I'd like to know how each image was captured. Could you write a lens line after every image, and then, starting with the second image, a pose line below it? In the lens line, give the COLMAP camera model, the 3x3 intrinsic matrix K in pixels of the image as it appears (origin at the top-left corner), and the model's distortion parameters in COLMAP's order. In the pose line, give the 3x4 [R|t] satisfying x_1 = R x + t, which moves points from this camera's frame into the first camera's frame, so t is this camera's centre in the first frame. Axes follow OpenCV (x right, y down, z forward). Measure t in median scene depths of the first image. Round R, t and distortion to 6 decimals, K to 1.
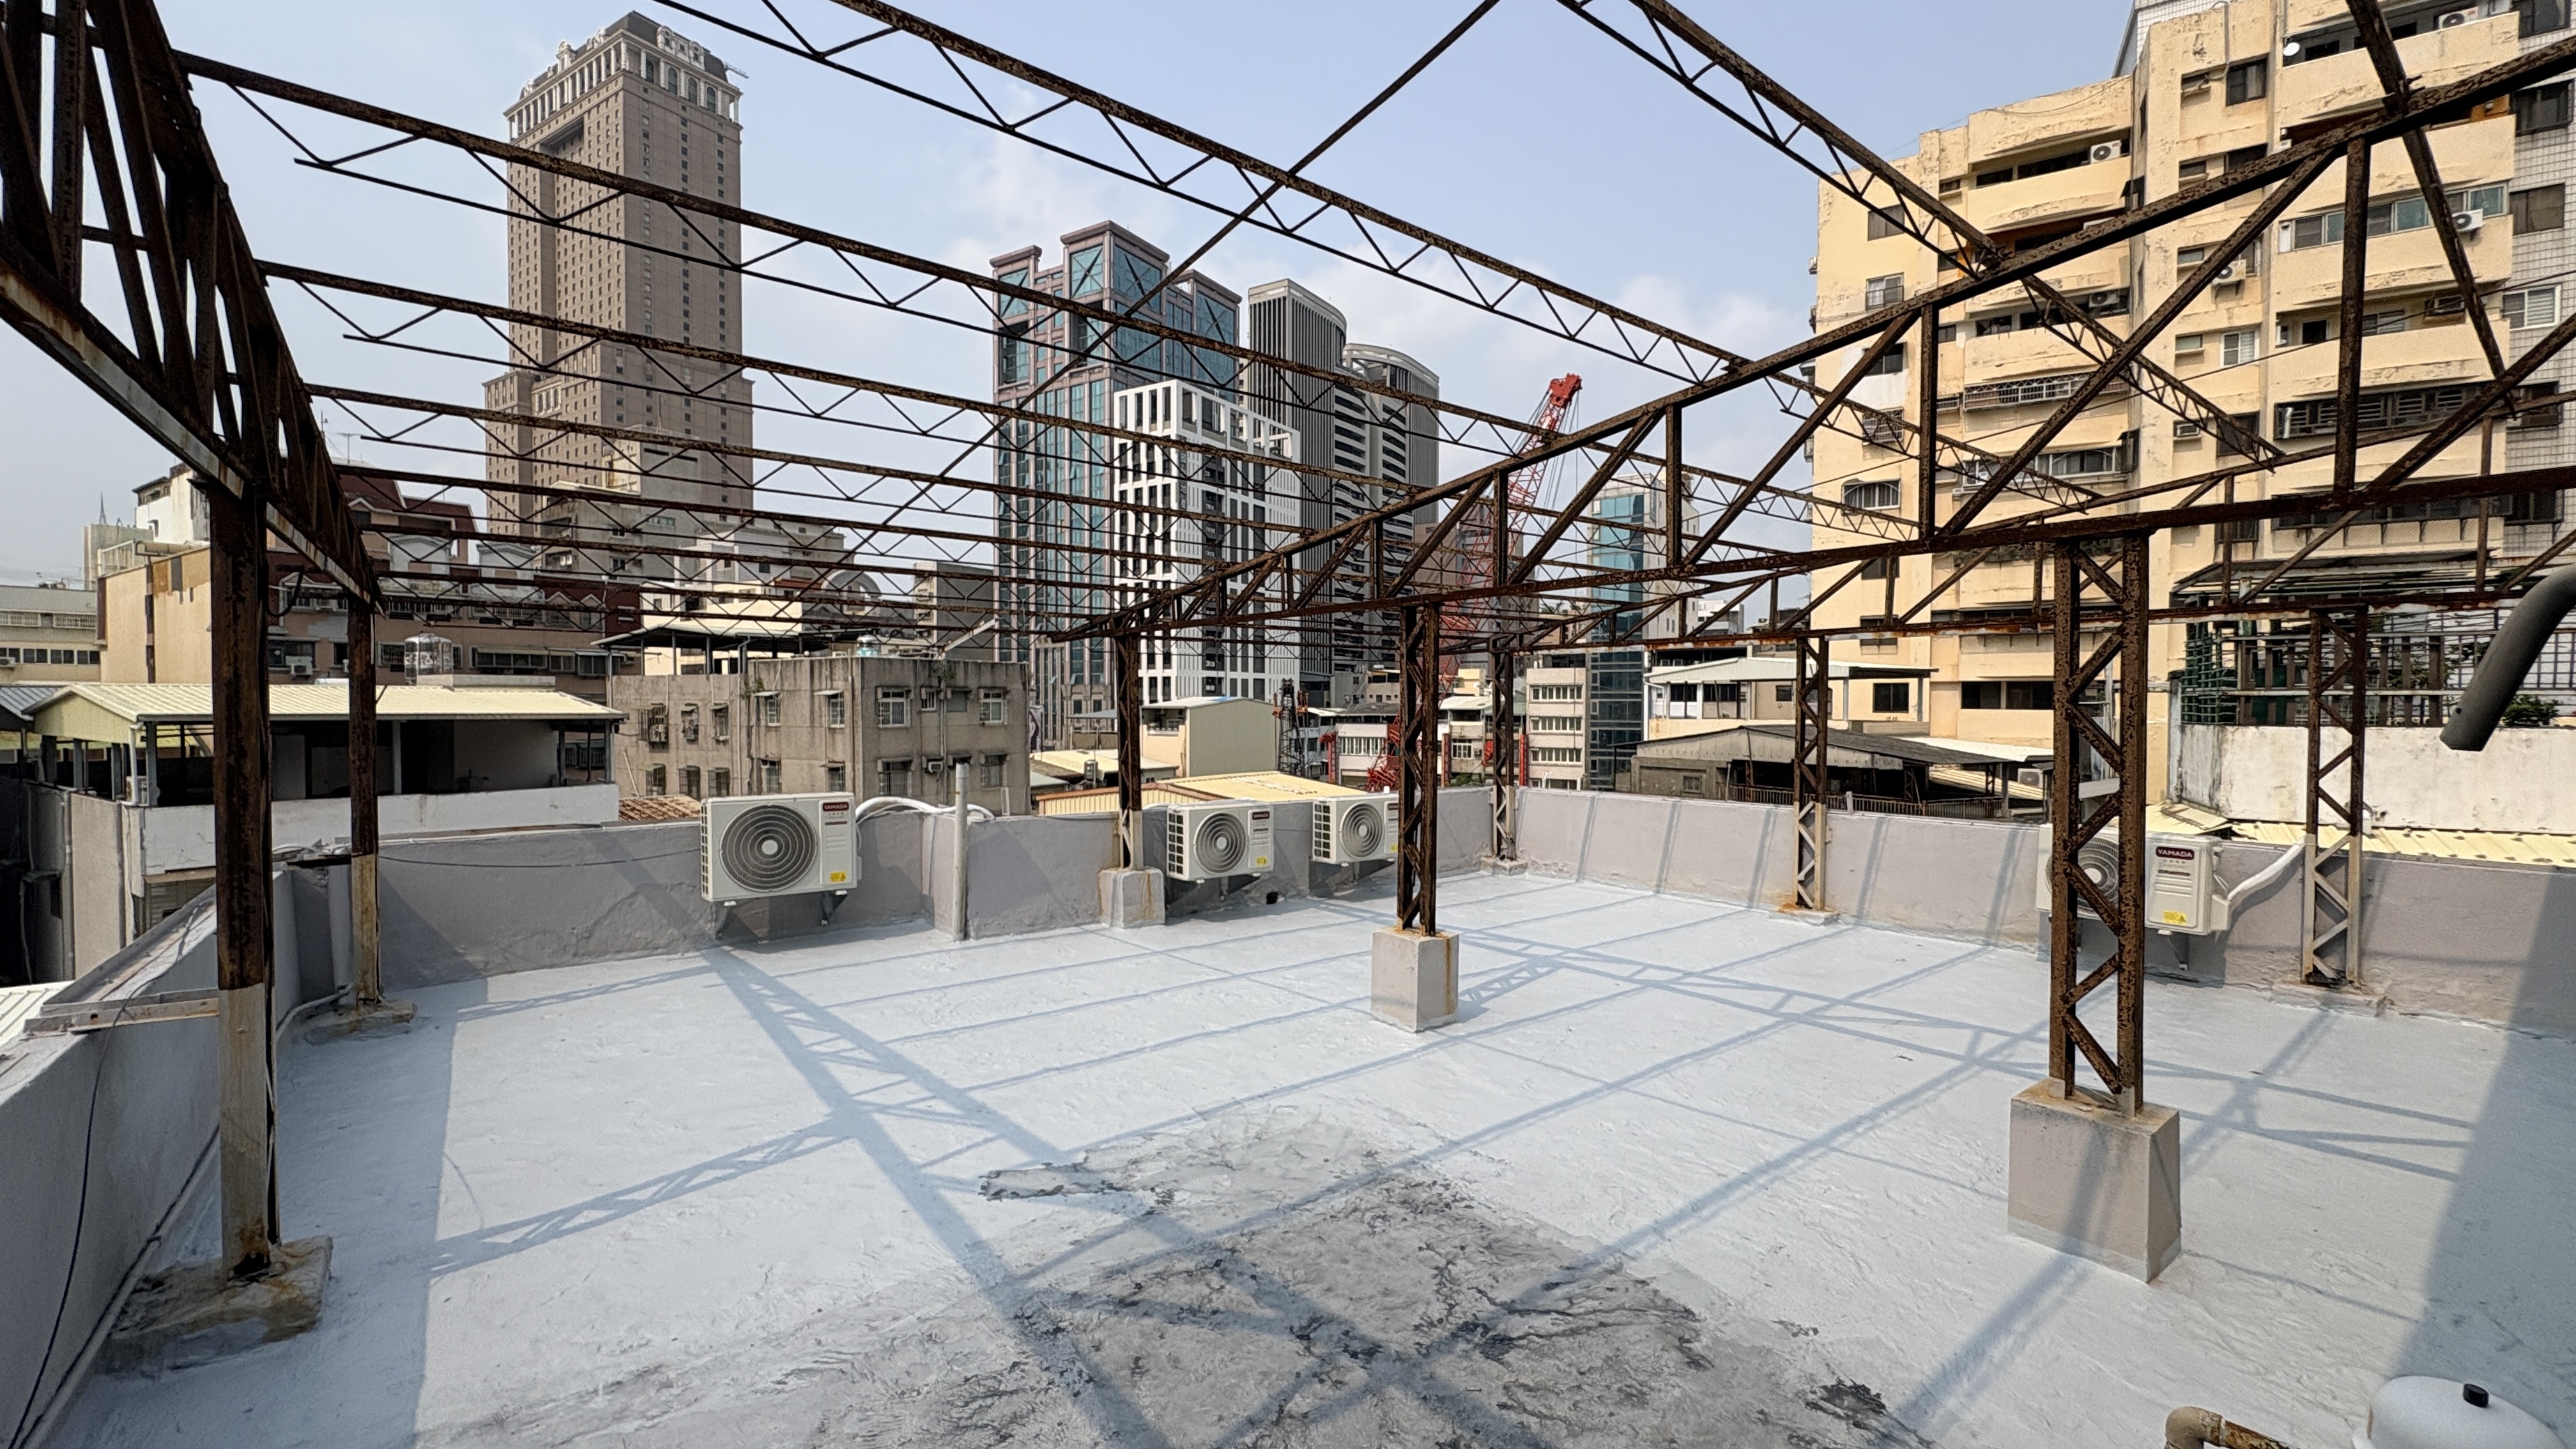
lens RADIAL K [[1049.2, 0, 1287.9], [0, 1049.2, 724.8], [0, 0, 1]] dist [0.002465, 0.000180]
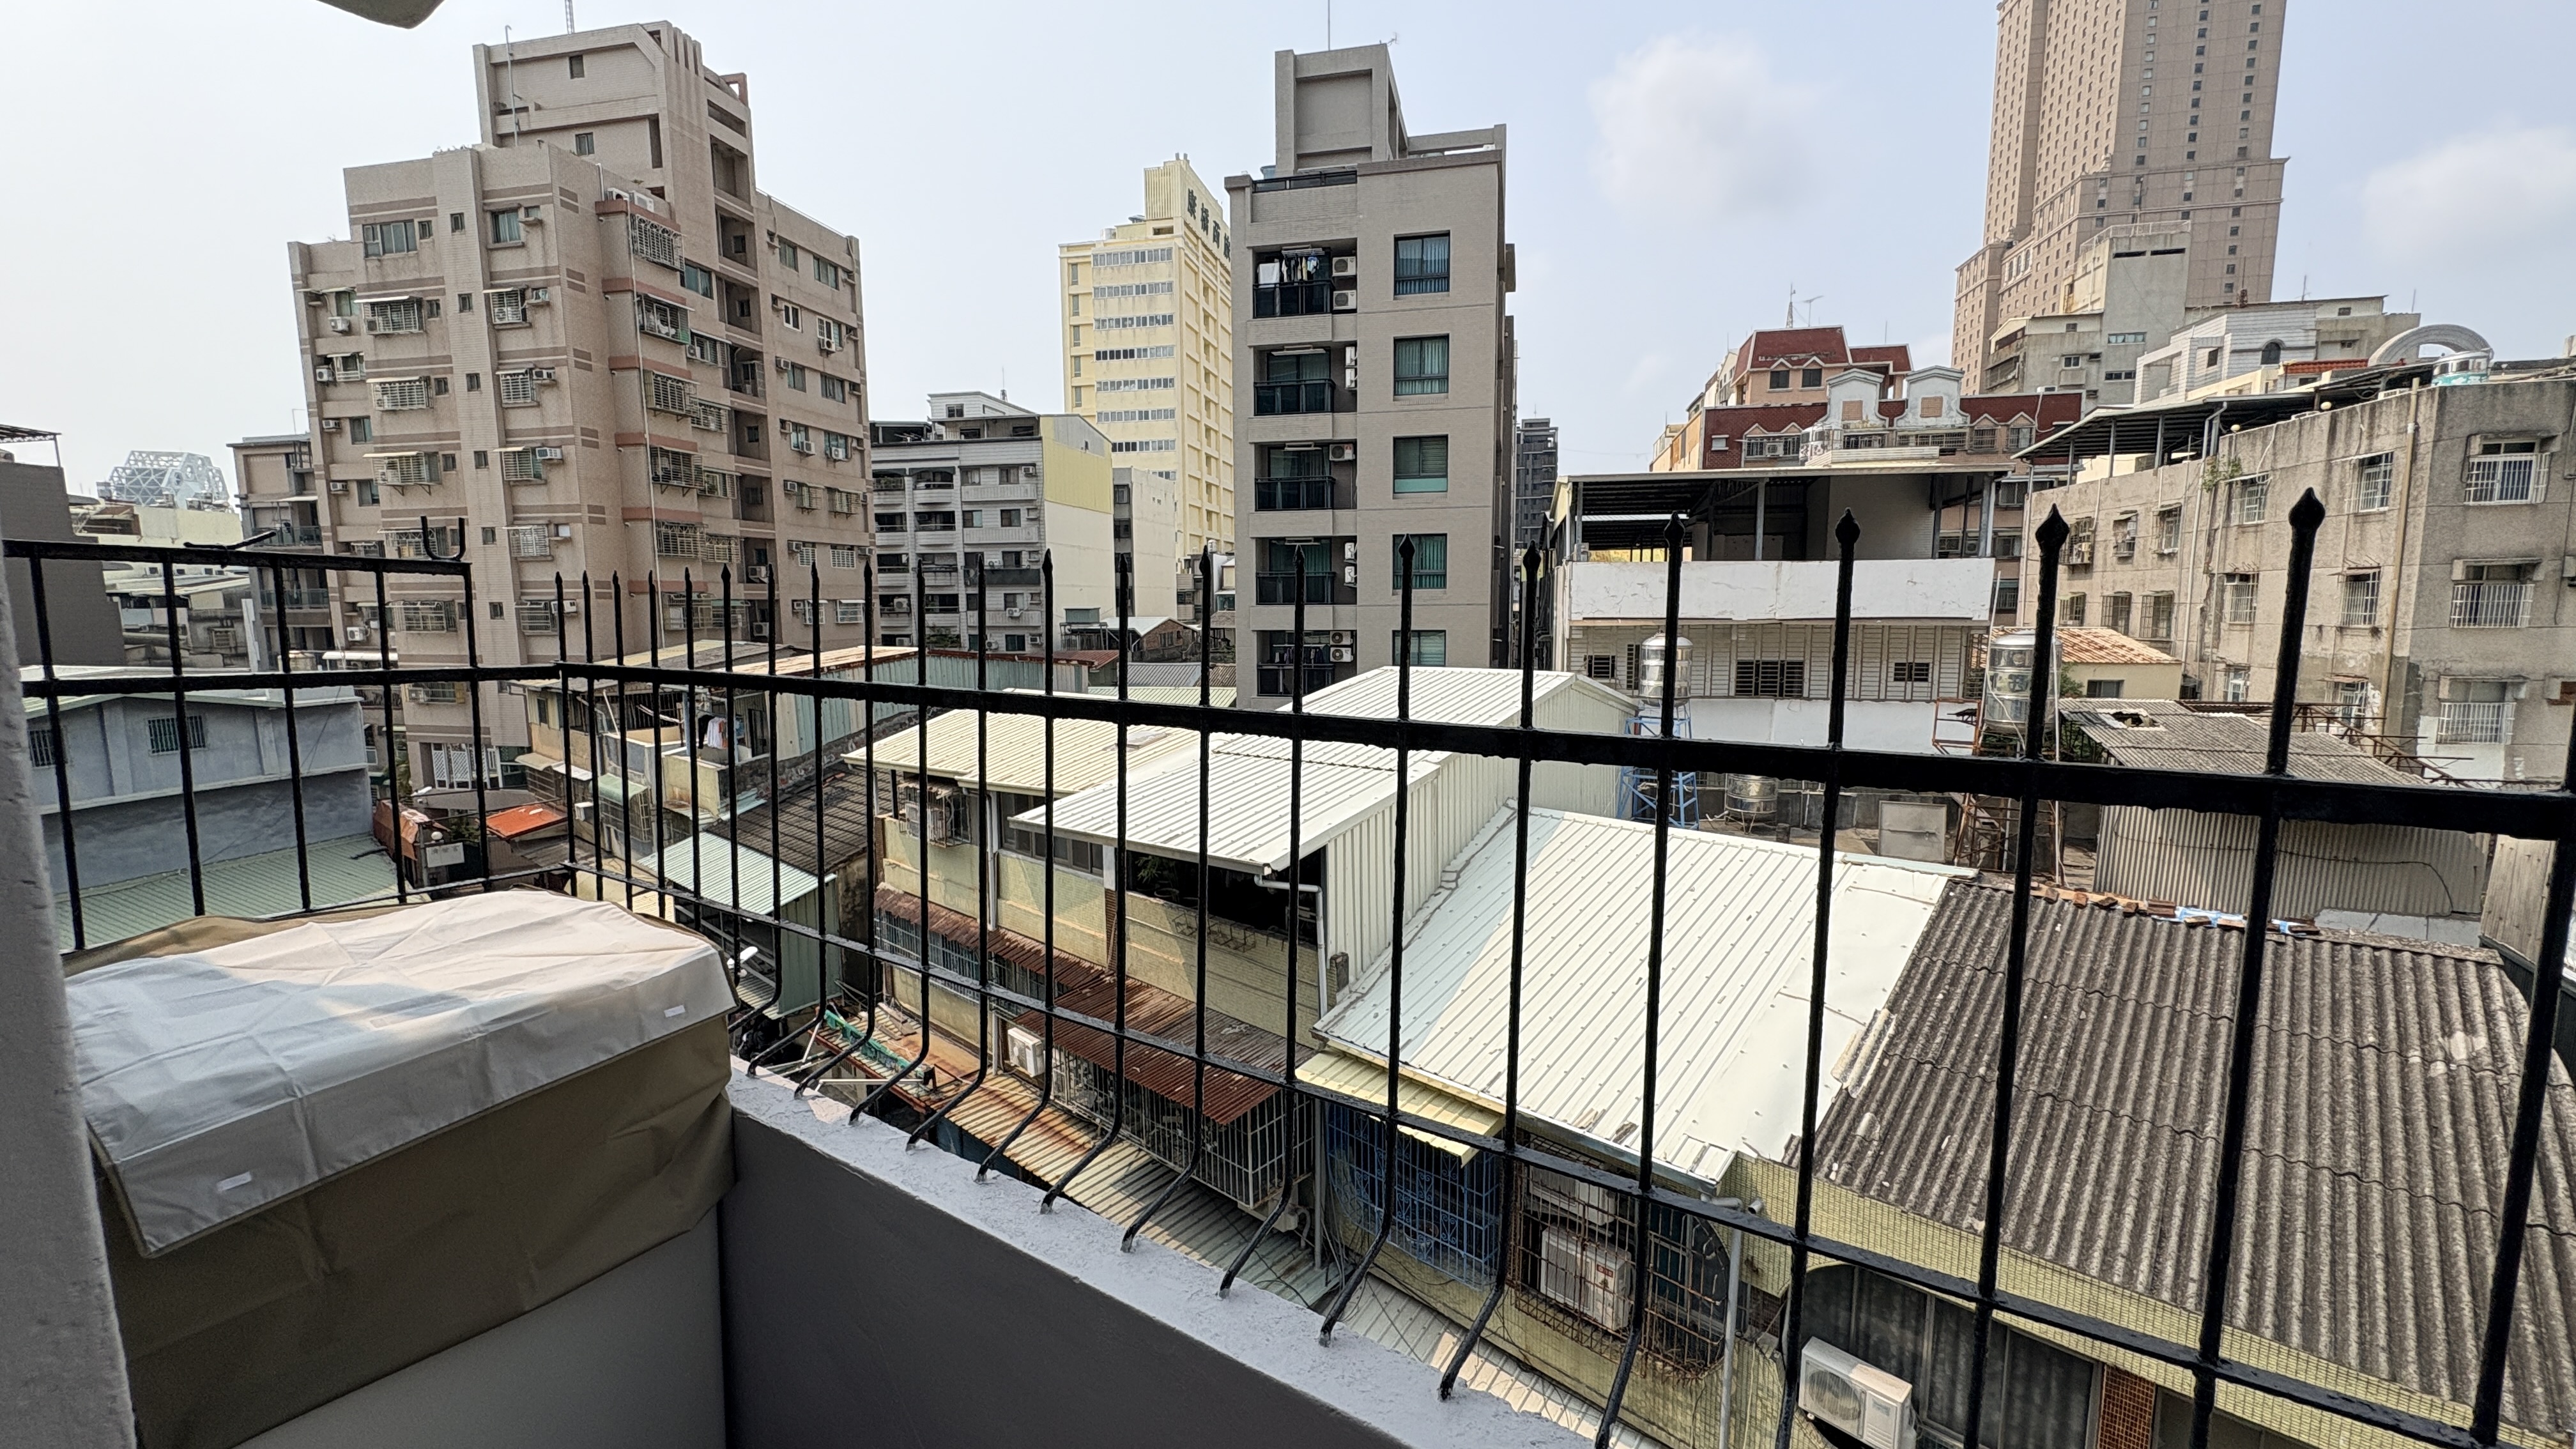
lens RADIAL K [[1049.2, 0, 1281.3], [0, 1049.2, 721.3], [0, 0, 1]] dist [0.002465, 0.000180]
pose [[0.350050, 0.103174, -0.931032, -0.052206], [-0.025119, 0.994592, 0.100773, 0.076015], [0.936394, -0.011889, 0.350748, 0.148993]]
